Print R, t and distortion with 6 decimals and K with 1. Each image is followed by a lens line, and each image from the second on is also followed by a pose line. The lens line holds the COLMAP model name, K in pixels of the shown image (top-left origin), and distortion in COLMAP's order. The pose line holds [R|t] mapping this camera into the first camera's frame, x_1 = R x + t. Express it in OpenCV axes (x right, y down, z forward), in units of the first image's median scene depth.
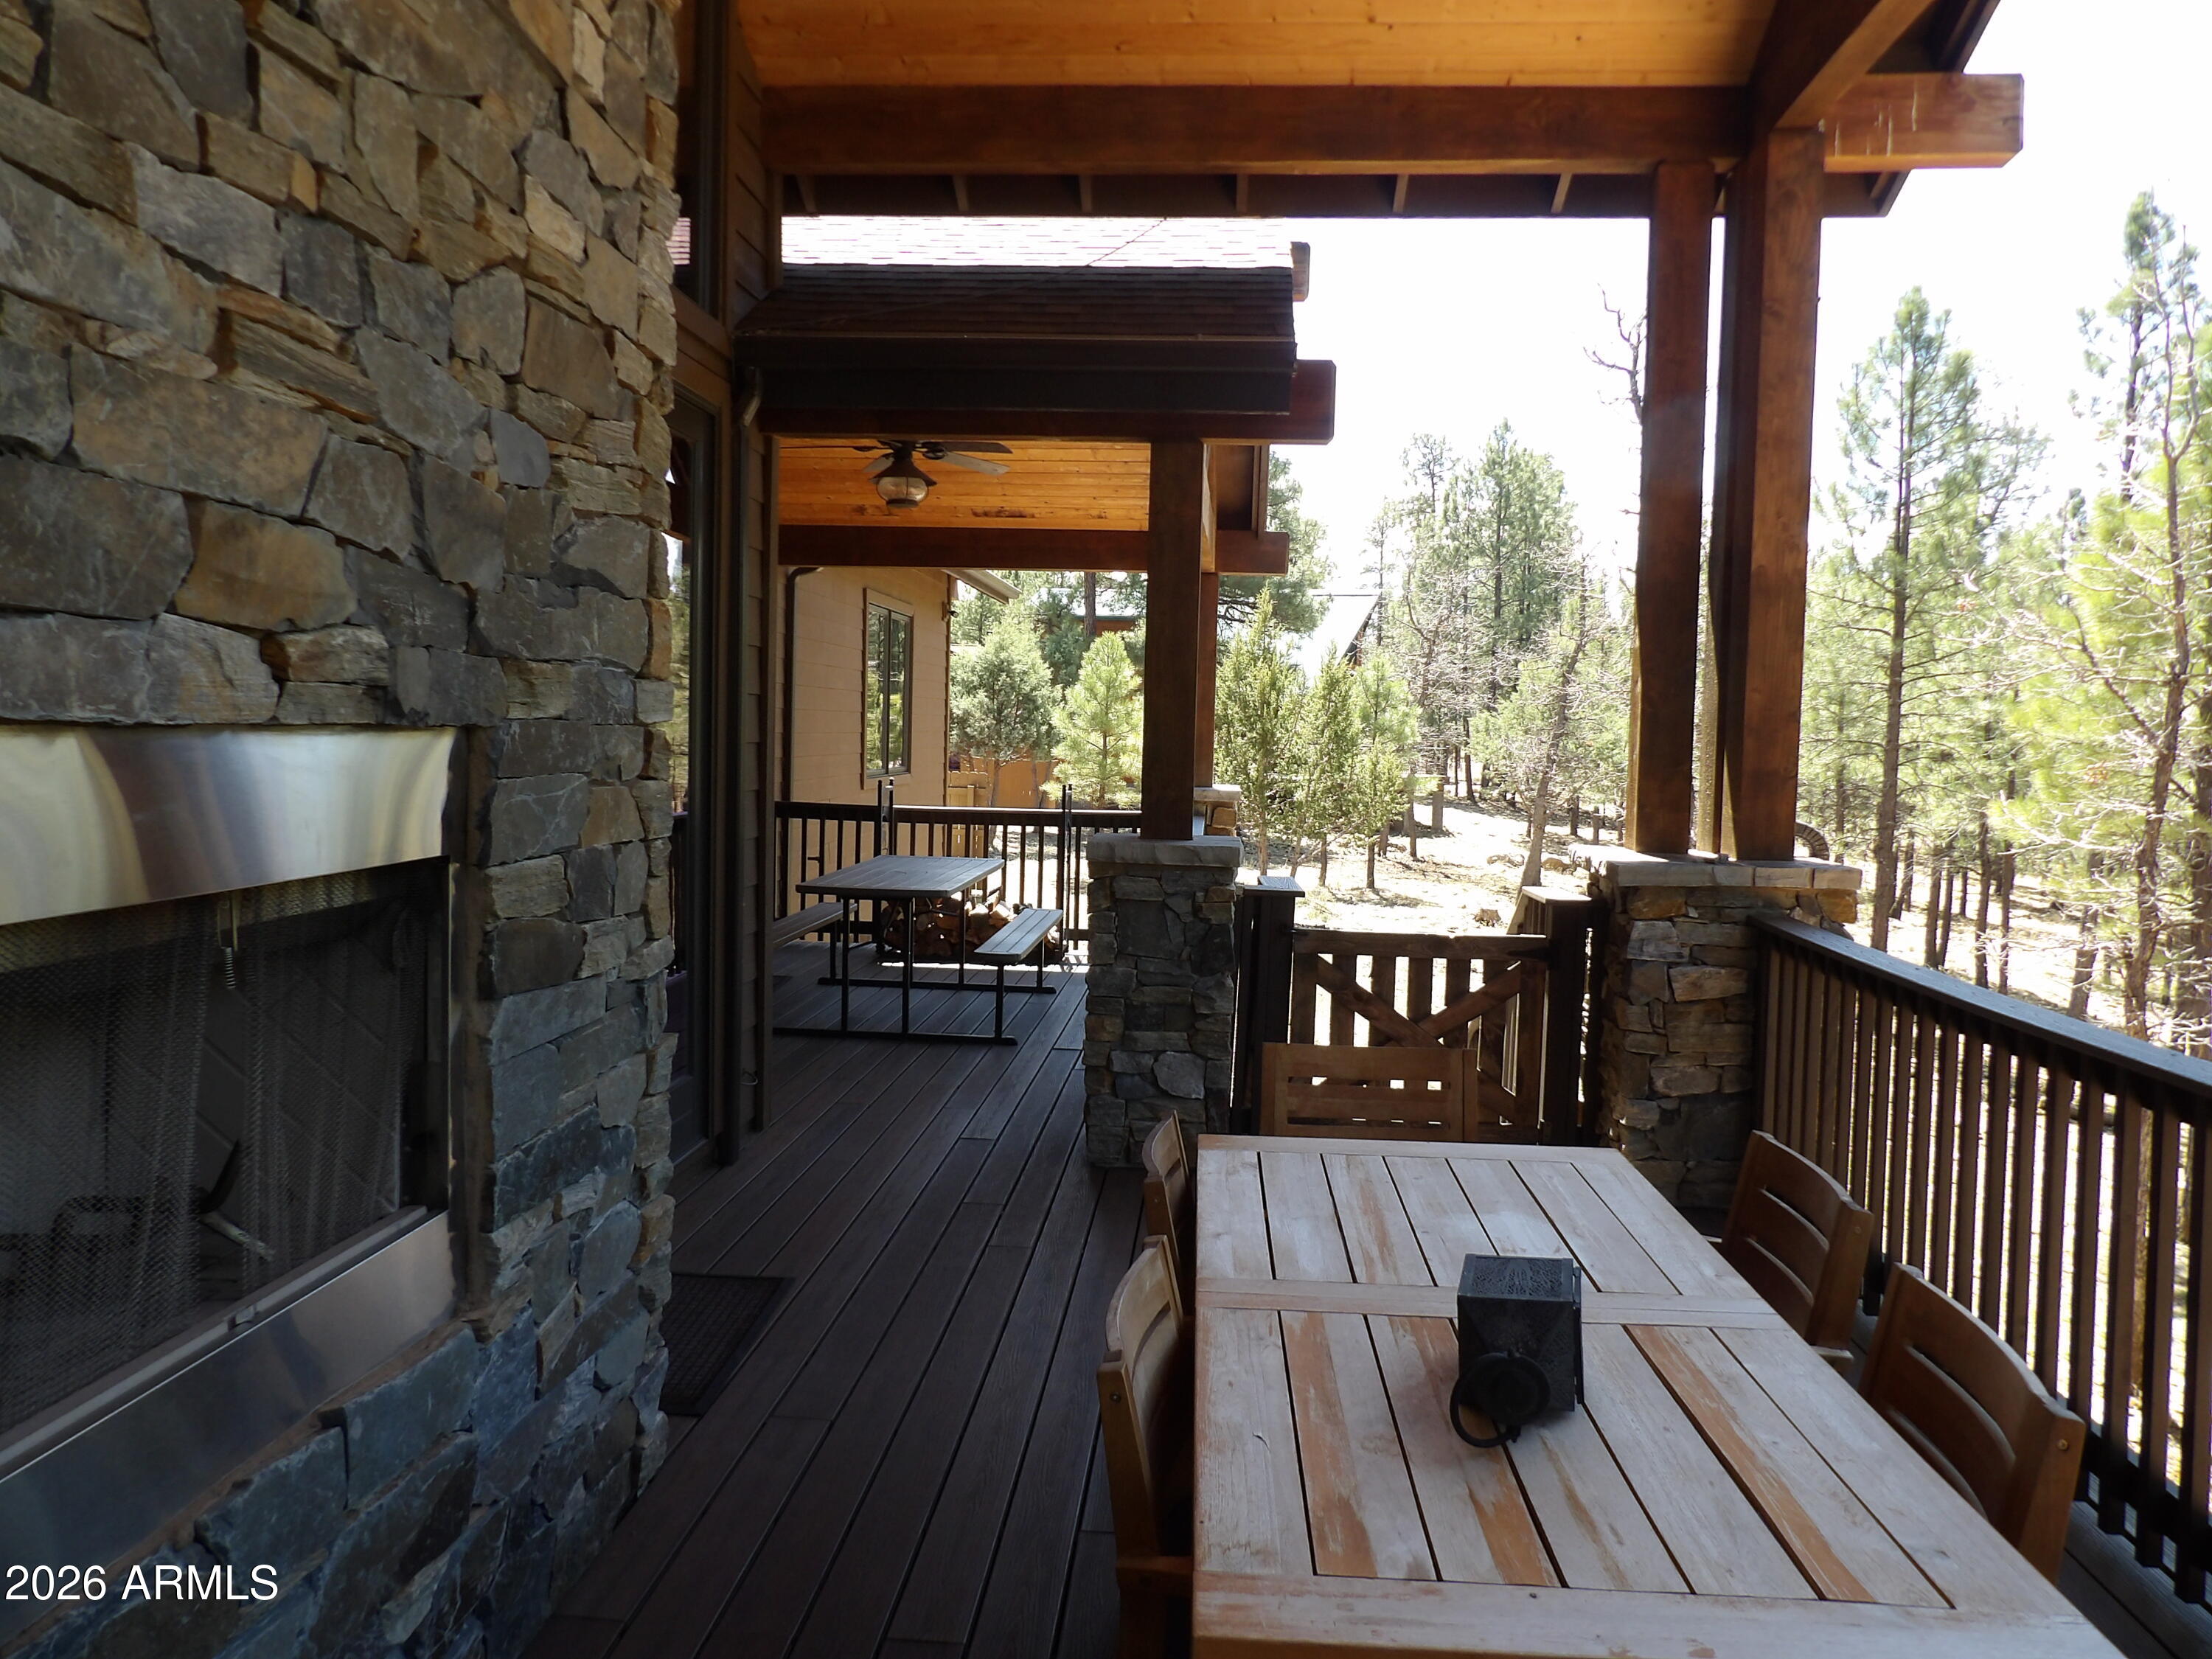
lens RADIAL K [[1566.1, 0, 1105.9], [0, 1566.1, 821.4], [0, 0, 1]] dist [-0.007367, -0.001184]
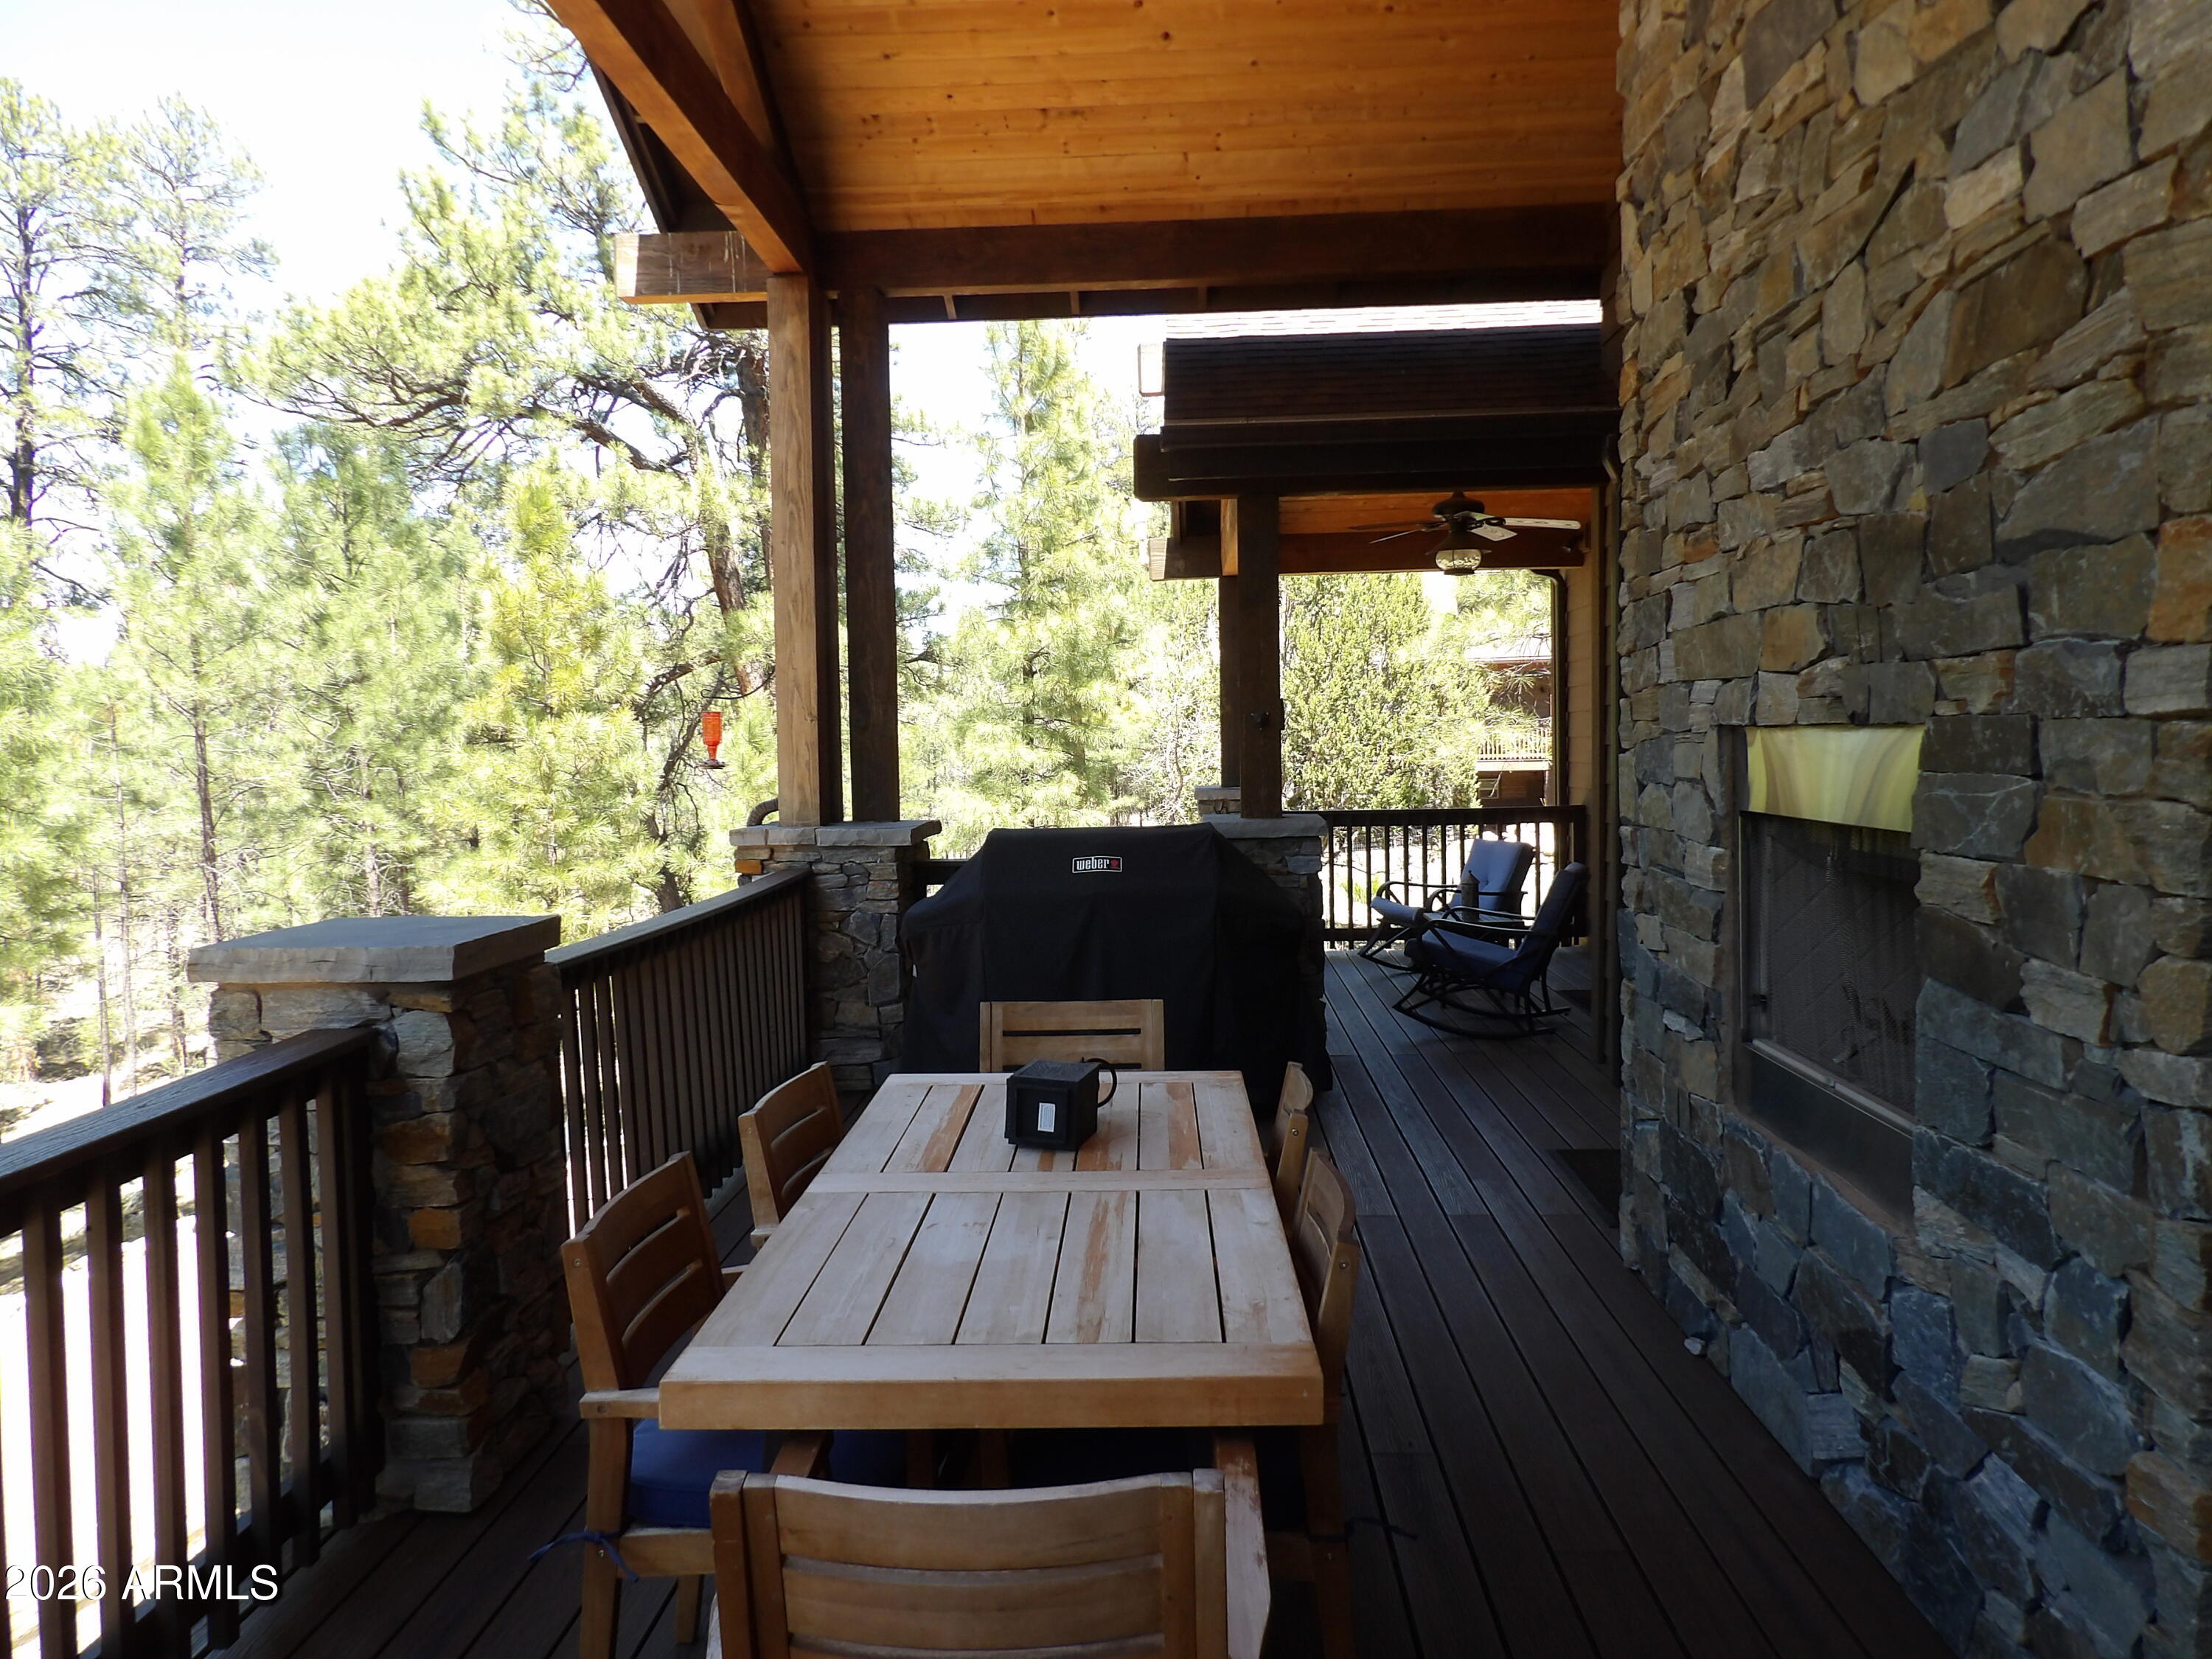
lens RADIAL K [[1566.1, 0, 1106.4], [0, 1566.1, 825.3], [0, 0, 1]] dist [-0.007367, -0.001184]
pose [[-0.999461, -0.001328, -0.032815, 0.198263], [-0.005151, 0.993154, 0.116698, -0.105117], [0.032436, 0.116804, -0.992625, 1.906426]]
